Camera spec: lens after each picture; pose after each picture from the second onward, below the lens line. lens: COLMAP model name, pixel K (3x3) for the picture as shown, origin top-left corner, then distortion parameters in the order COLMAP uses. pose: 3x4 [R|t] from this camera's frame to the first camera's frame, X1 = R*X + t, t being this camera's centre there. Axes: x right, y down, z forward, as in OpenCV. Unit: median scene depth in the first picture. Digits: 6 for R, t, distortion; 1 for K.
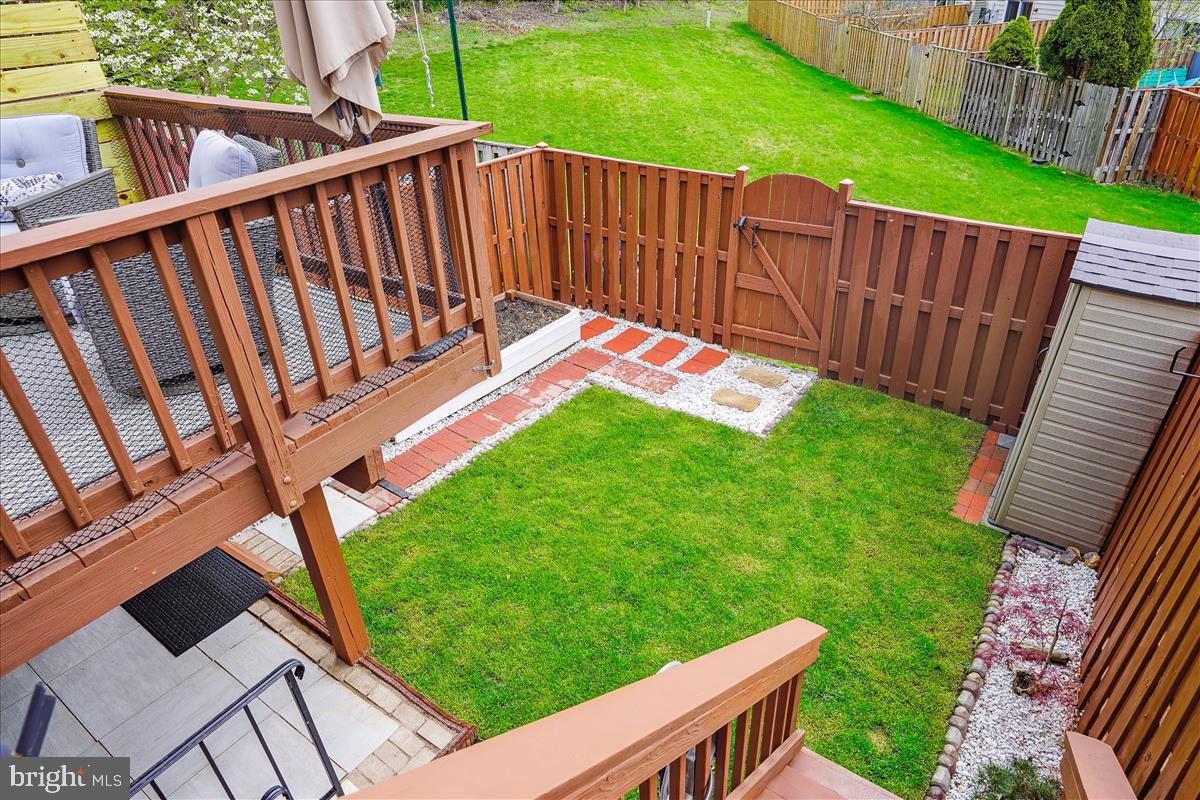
lens RADIAL K [[736.4, 0, 600.0], [0, 736.4, 400.0], [0, 0, 1]] dist [-0.004116, 0.000397]
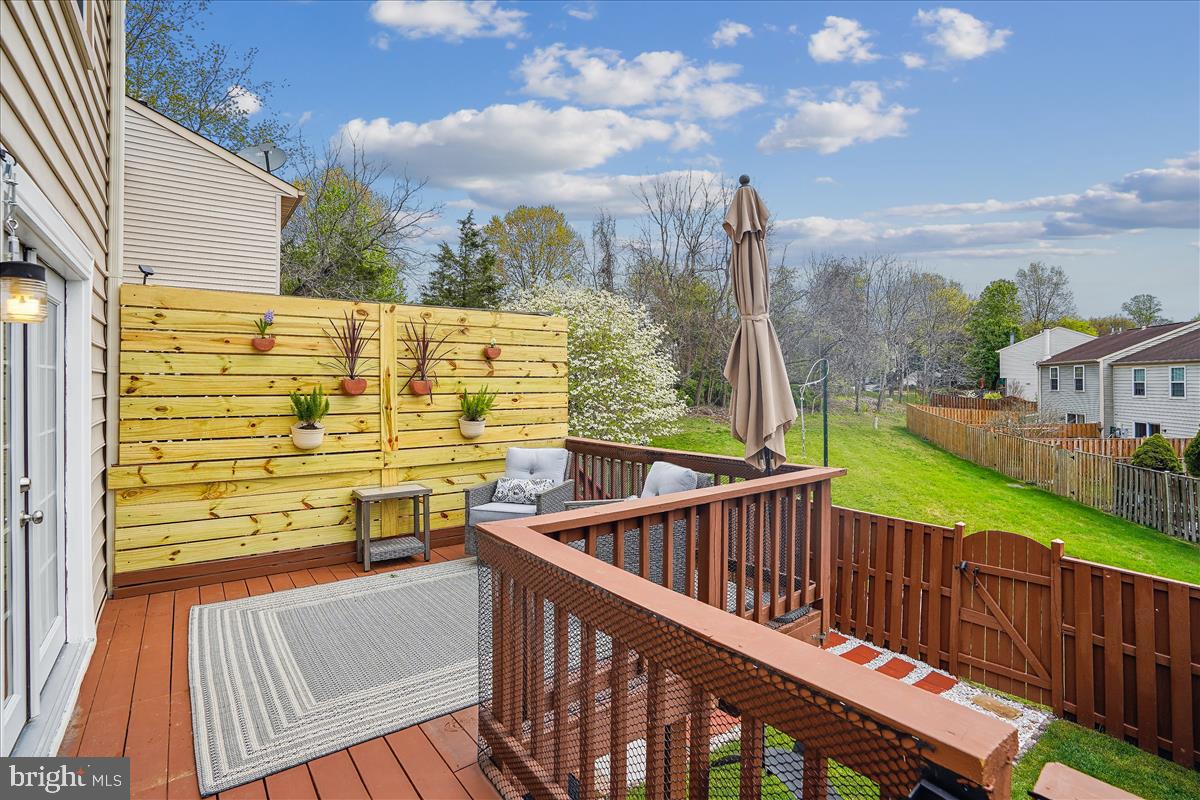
lens RADIAL K [[569.7, 0, 606.9], [0, 569.7, 383.6], [0, 0, 1]] dist [-0.034856, 0.011519]
pose [[0.956104, 0.033374, -0.291121, -0.115208], [-0.176768, 0.858055, -0.482177, 0.059942], [0.233705, 0.512472, 0.826289, -0.095519]]
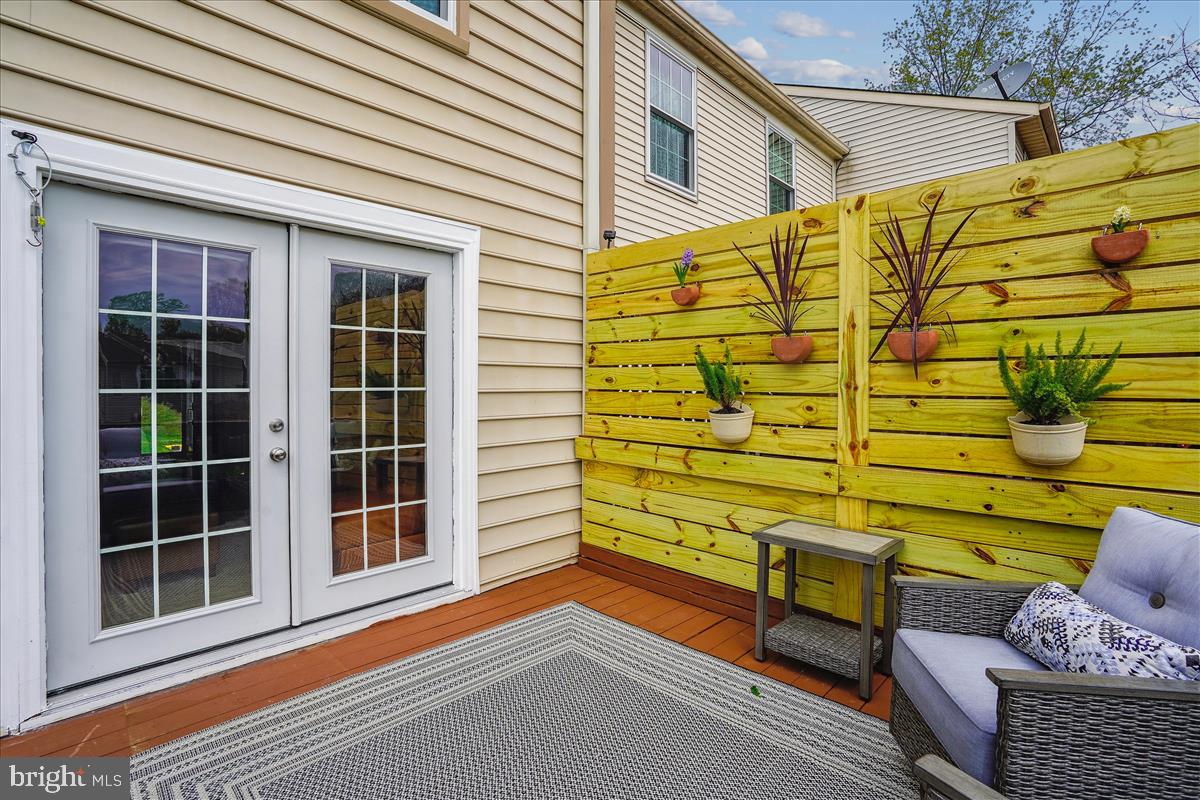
lens RADIAL K [[569.7, 0, 606.9], [0, 569.7, 383.6], [0, 0, 1]] dist [-0.034856, 0.011519]
pose [[-0.108130, 0.030877, -0.993657, -0.176008], [-0.512682, 0.854621, 0.082347, -0.144042], [0.851743, 0.518334, -0.076581, 0.306679]]
